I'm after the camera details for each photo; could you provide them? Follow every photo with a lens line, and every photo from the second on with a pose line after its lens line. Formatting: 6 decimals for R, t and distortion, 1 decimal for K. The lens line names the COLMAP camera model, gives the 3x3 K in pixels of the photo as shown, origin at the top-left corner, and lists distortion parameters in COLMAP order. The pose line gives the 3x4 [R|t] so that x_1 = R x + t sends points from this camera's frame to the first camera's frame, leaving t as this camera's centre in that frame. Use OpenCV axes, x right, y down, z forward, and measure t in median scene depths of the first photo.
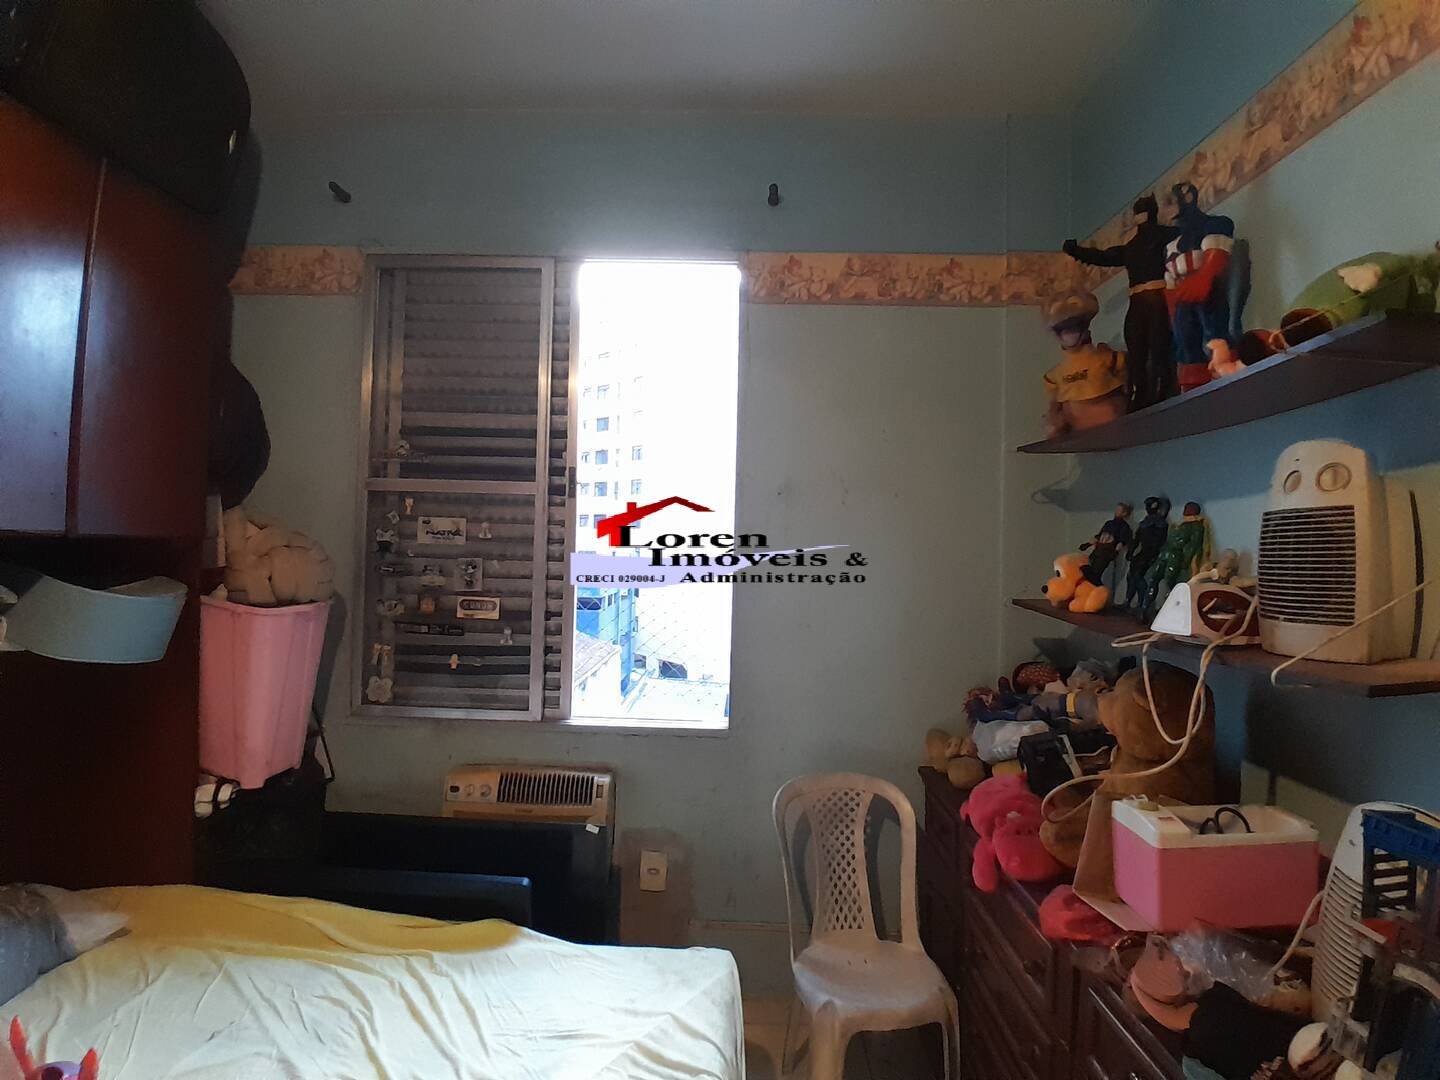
lens RADIAL K [[716.2, 0, 716.5], [0, 716.2, 534.4], [0, 0, 1]] dist [0.014689, -0.051697]
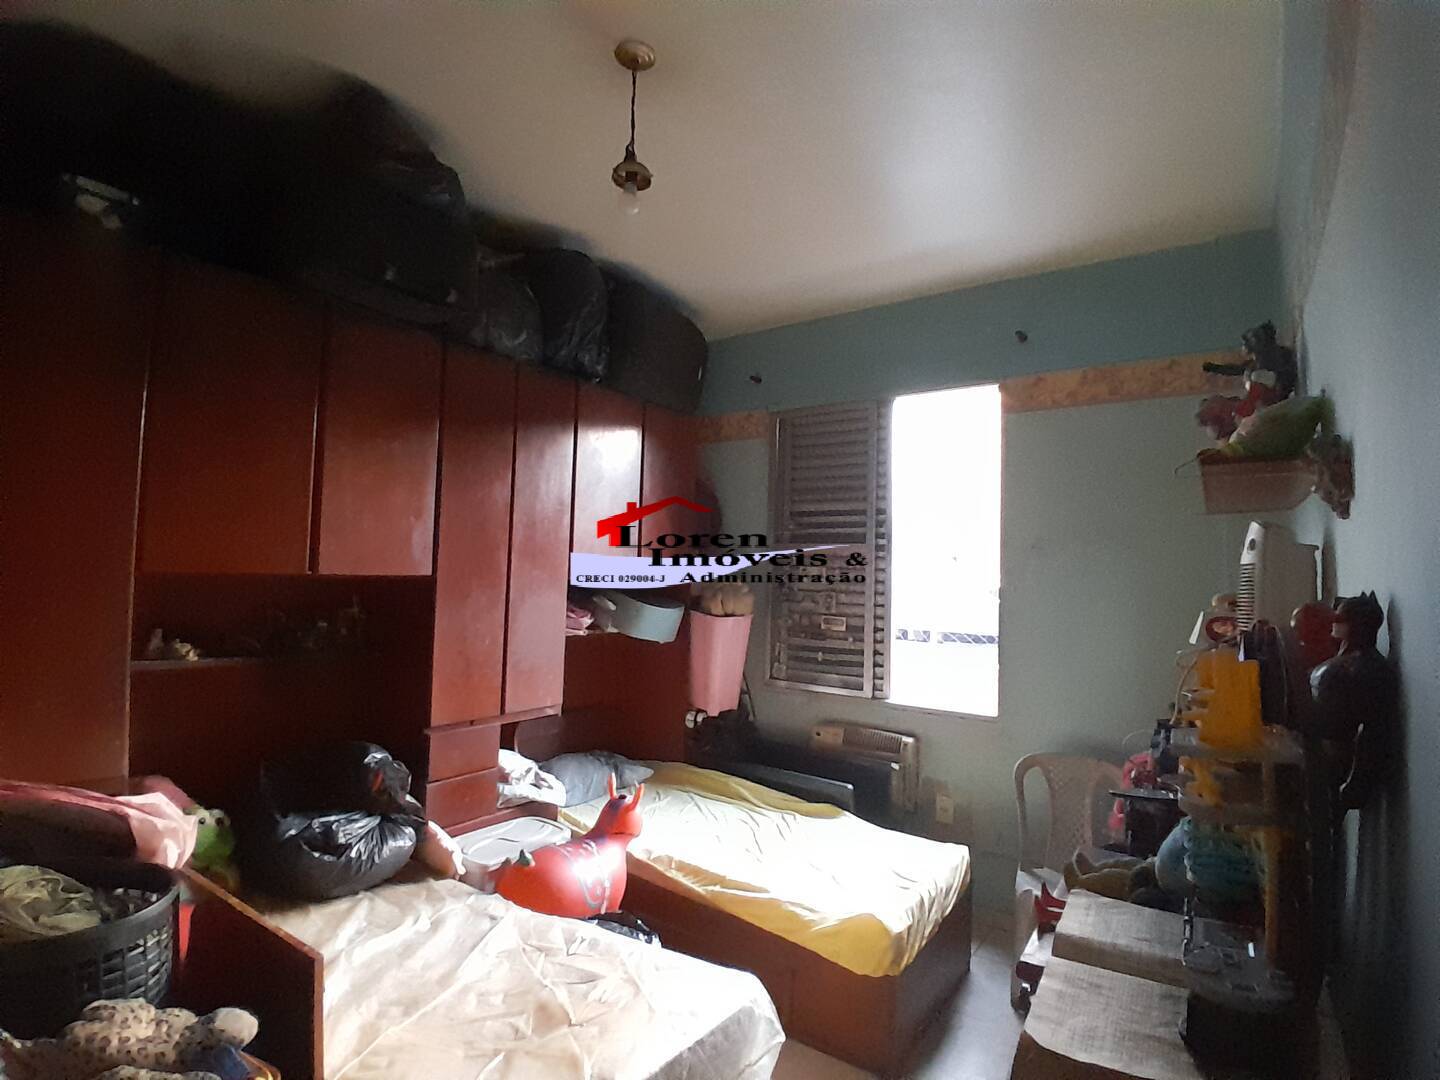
lens RADIAL K [[716.2, 0, 716.5], [0, 716.2, 534.4], [0, 0, 1]] dist [0.014689, -0.051697]
pose [[0.827629, -0.033948, -0.560249, 0.355651], [0.002364, 0.998371, -0.057005, -0.005445], [0.561271, 0.045854, 0.826361, -0.476272]]
